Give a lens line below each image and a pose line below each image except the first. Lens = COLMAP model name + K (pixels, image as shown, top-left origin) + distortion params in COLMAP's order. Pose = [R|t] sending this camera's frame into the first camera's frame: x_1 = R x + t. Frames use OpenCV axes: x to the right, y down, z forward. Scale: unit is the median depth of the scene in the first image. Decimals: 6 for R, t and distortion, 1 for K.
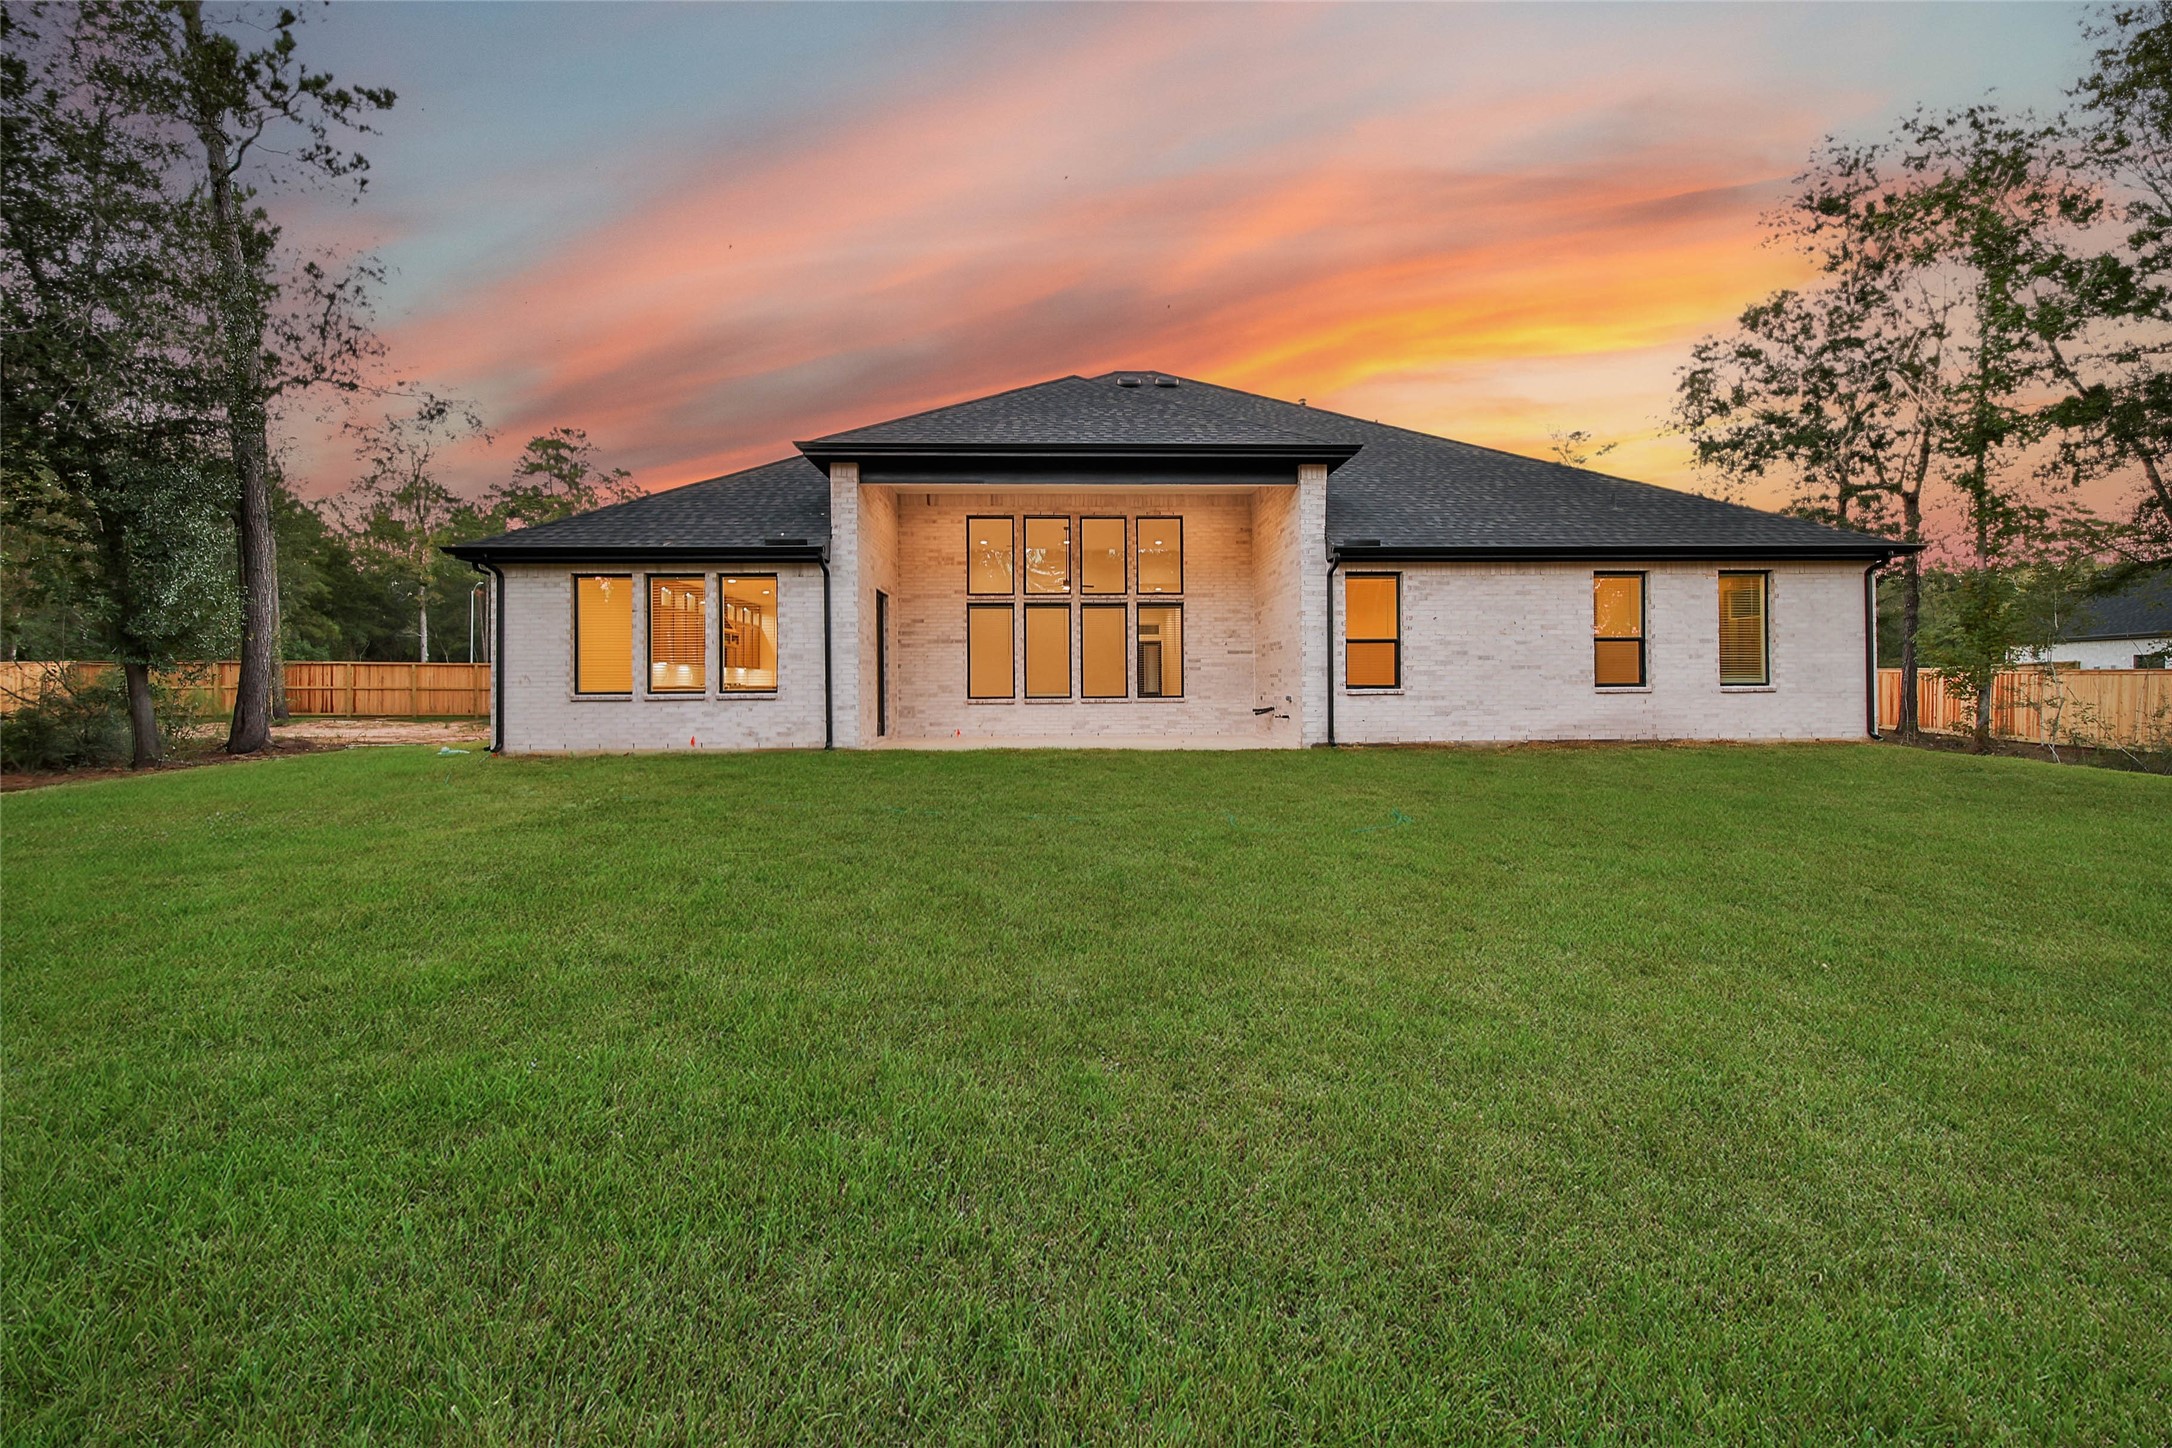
lens RADIAL K [[778.8, 0, 1082.8], [0, 778.8, 672.8], [0, 0, 1]] dist [0.009815, -0.005300]
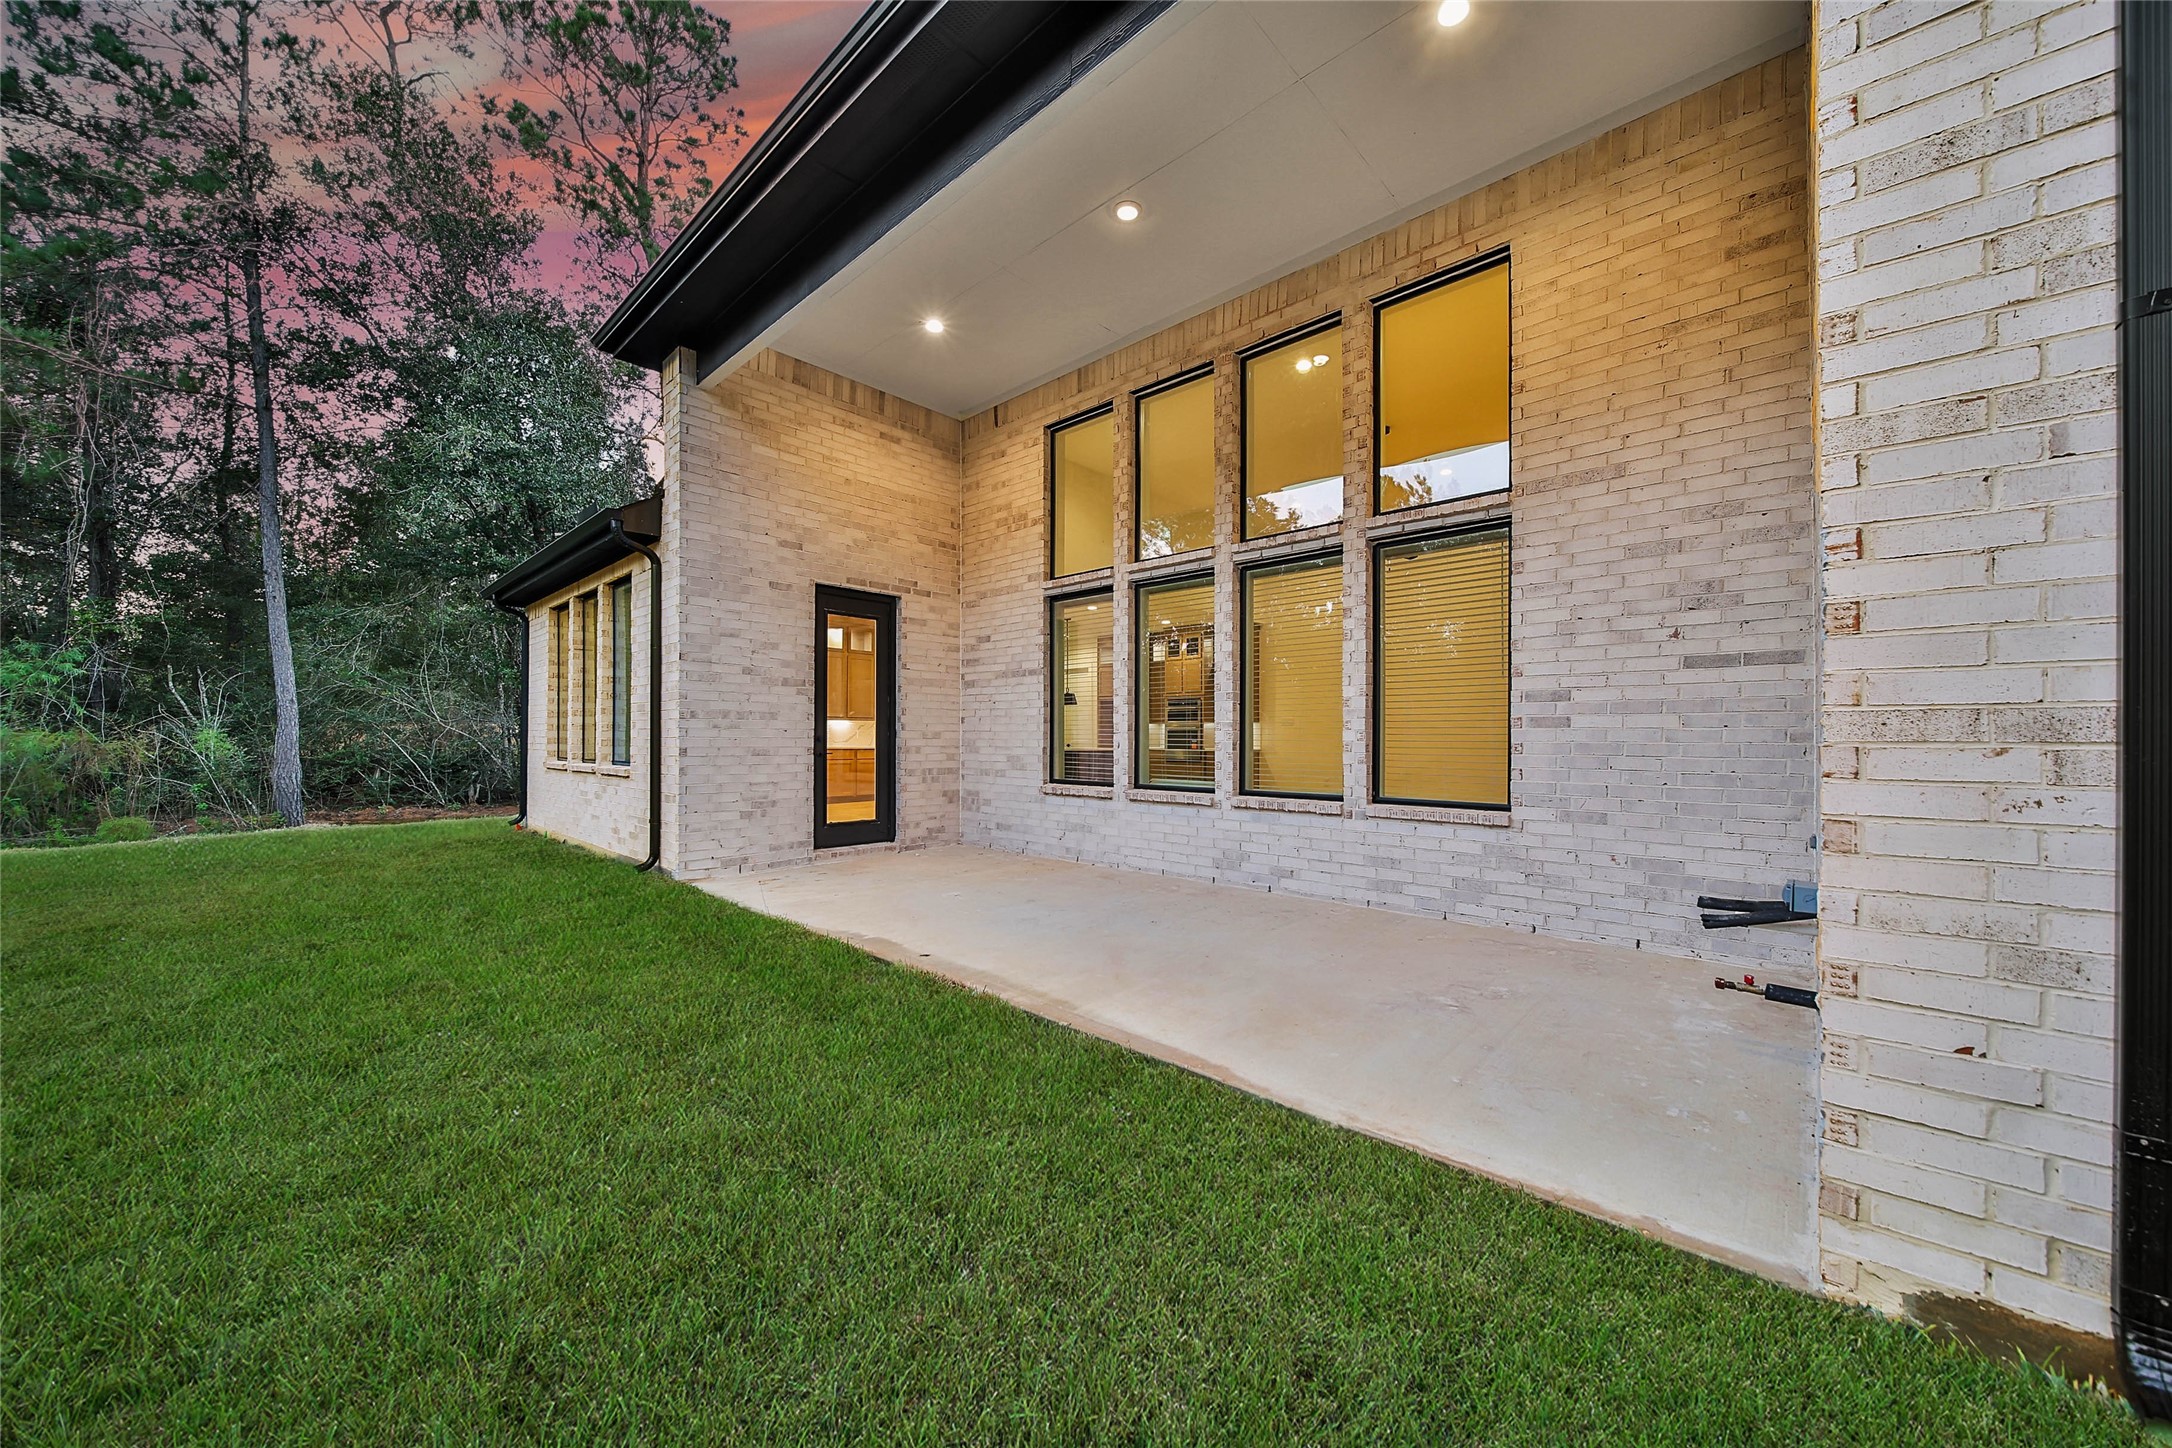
lens RADIAL K [[756.2, 0, 1092.4], [0, 756.2, 717.2], [0, 0, 1]] dist [0.000988, -0.000127]
pose [[0.724971, -0.009030, -0.688721, 0.235986], [0.007197, 0.999959, -0.005534, -0.007195], [0.688742, -0.000945, 0.725006, 0.716208]]
